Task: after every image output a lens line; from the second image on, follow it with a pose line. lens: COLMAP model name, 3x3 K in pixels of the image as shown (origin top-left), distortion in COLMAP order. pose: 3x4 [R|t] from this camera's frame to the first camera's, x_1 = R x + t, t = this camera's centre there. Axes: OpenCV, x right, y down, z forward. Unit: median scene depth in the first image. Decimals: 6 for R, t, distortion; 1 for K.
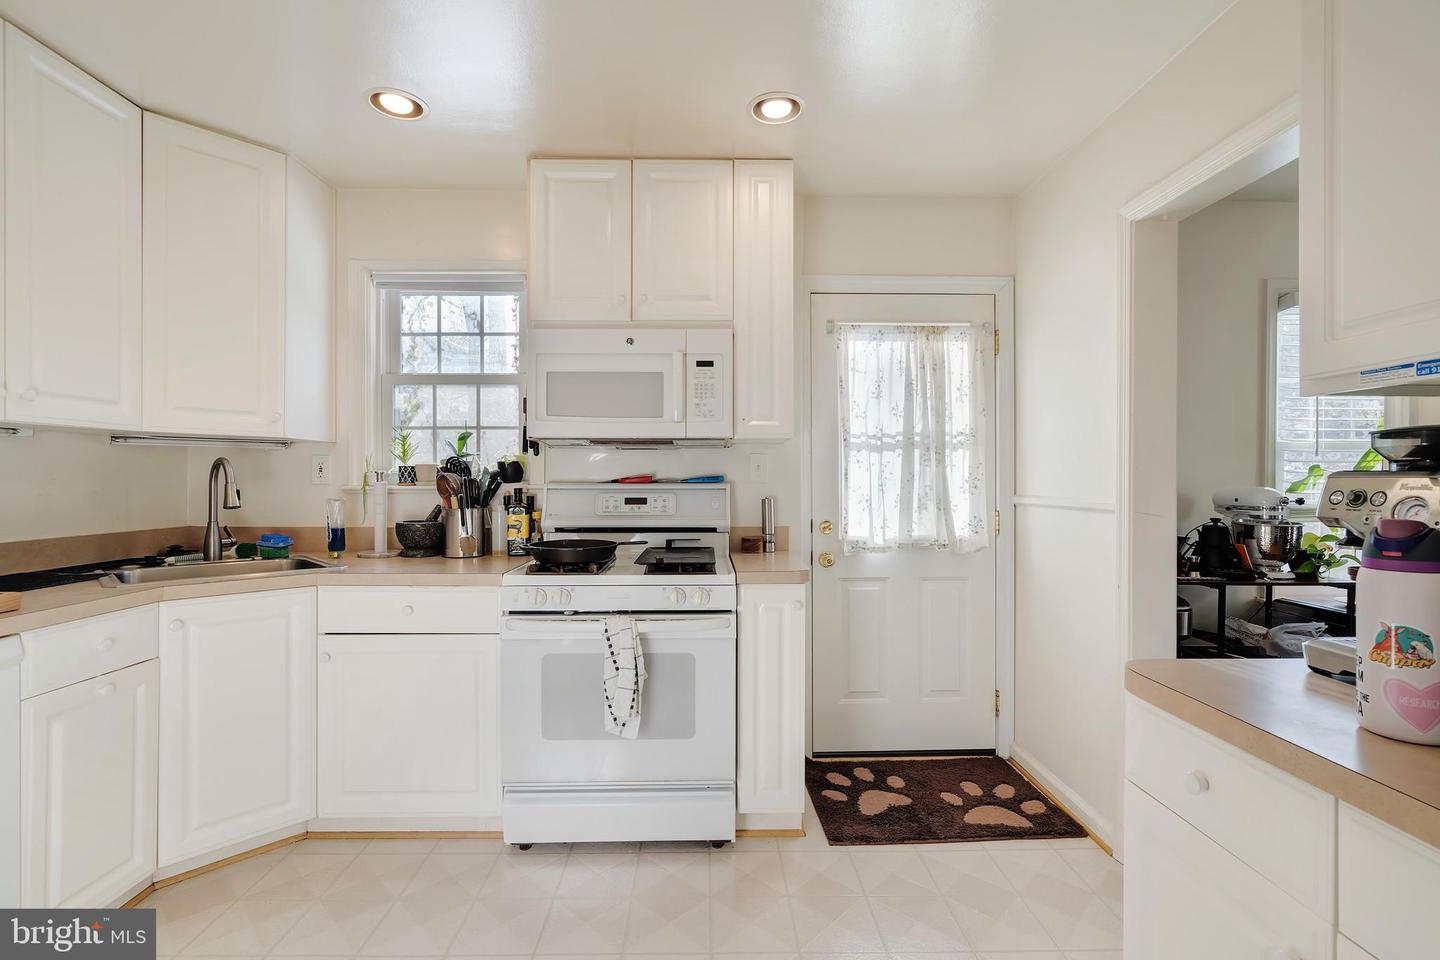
lens RADIAL K [[681.0, 0, 723.8], [0, 681.0, 487.5], [0, 0, 1]] dist [-0.000077, 0.003360]
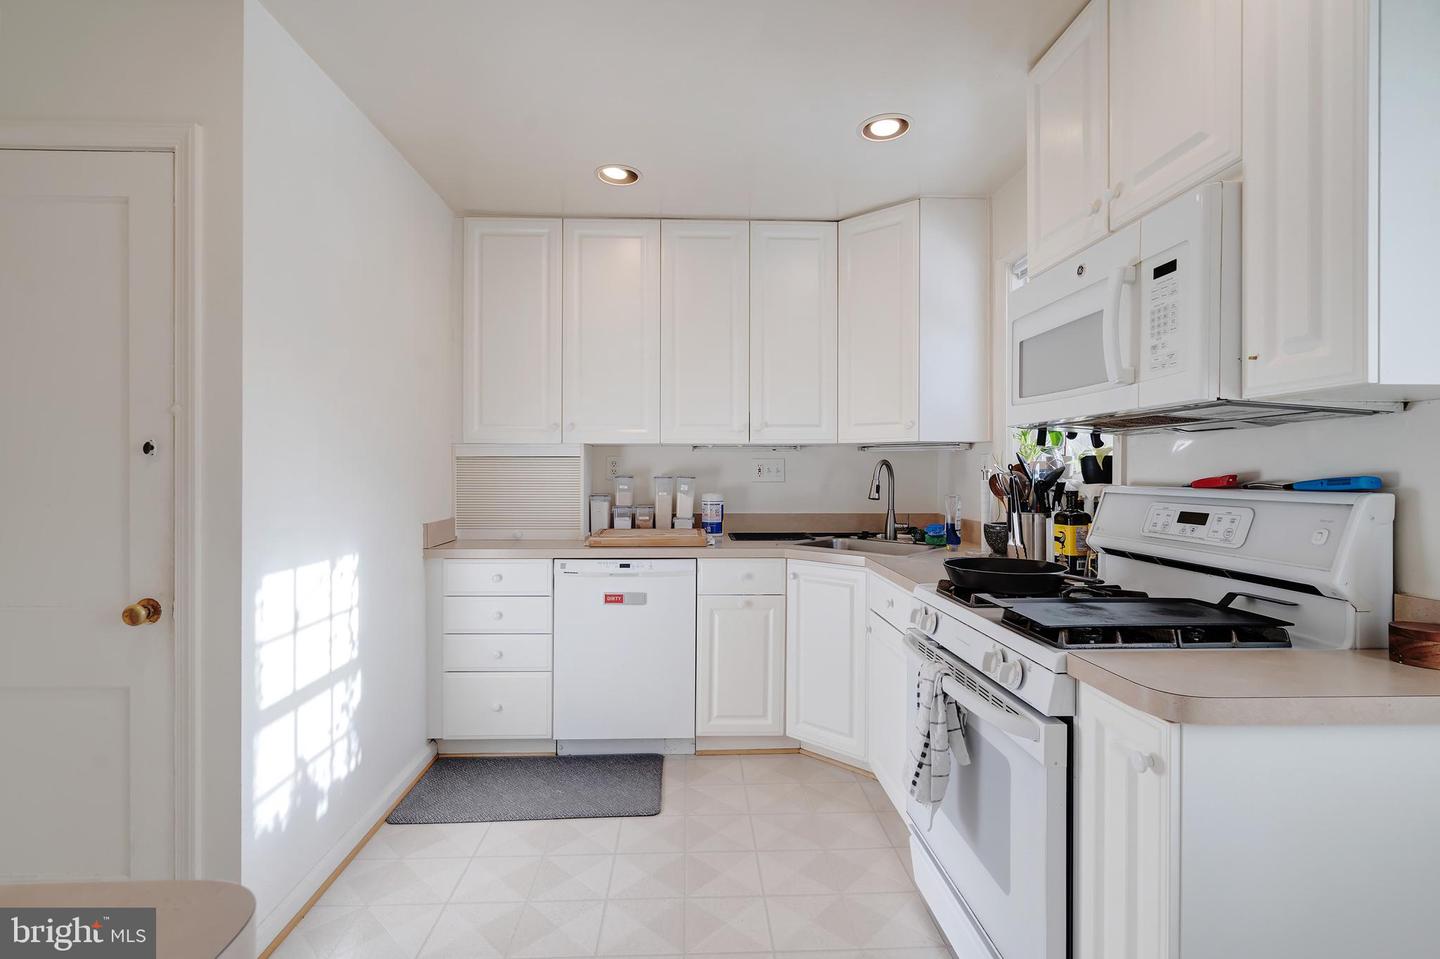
lens RADIAL K [[681.0, 0, 721.2], [0, 681.0, 473.0], [0, 0, 1]] dist [-0.000077, 0.003360]
pose [[0.001134, 0.001662, -0.999998, 0.499747], [-0.014586, 0.999892, 0.001645, -0.015465], [0.999893, 0.014584, 0.001158, 0.634219]]
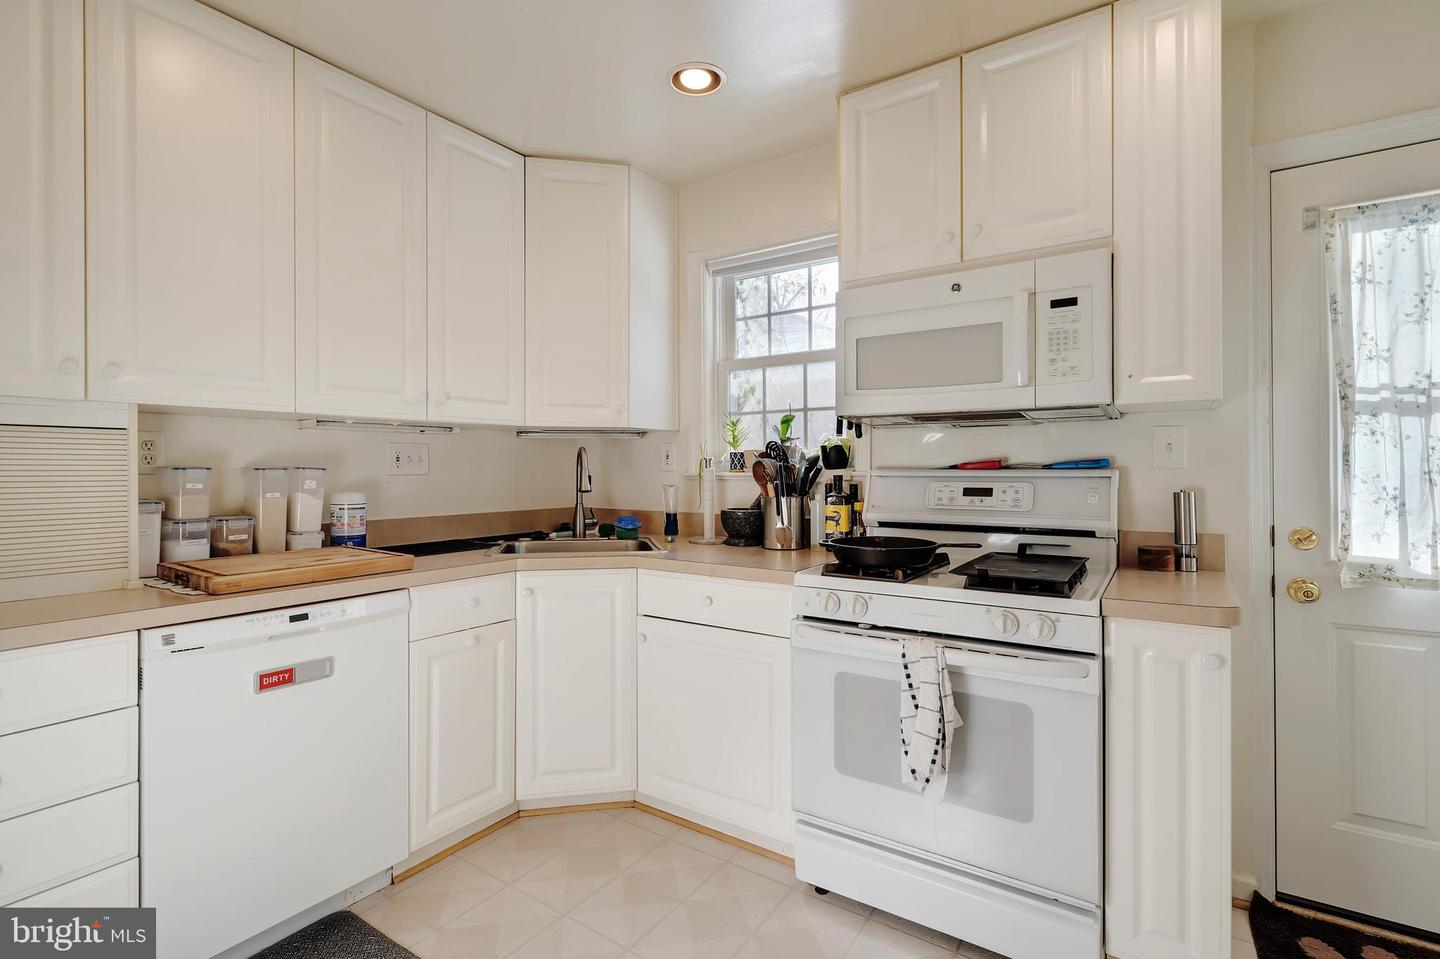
lens RADIAL K [[681.0, 0, 722.1], [0, 681.0, 473.0], [0, 0, 1]] dist [-0.000077, 0.003360]
pose [[0.804514, 0.000903, -0.593933, 0.108562], [-0.003899, 0.999985, -0.003762, 0.002265], [0.593920, 0.005342, 0.804506, 0.206074]]
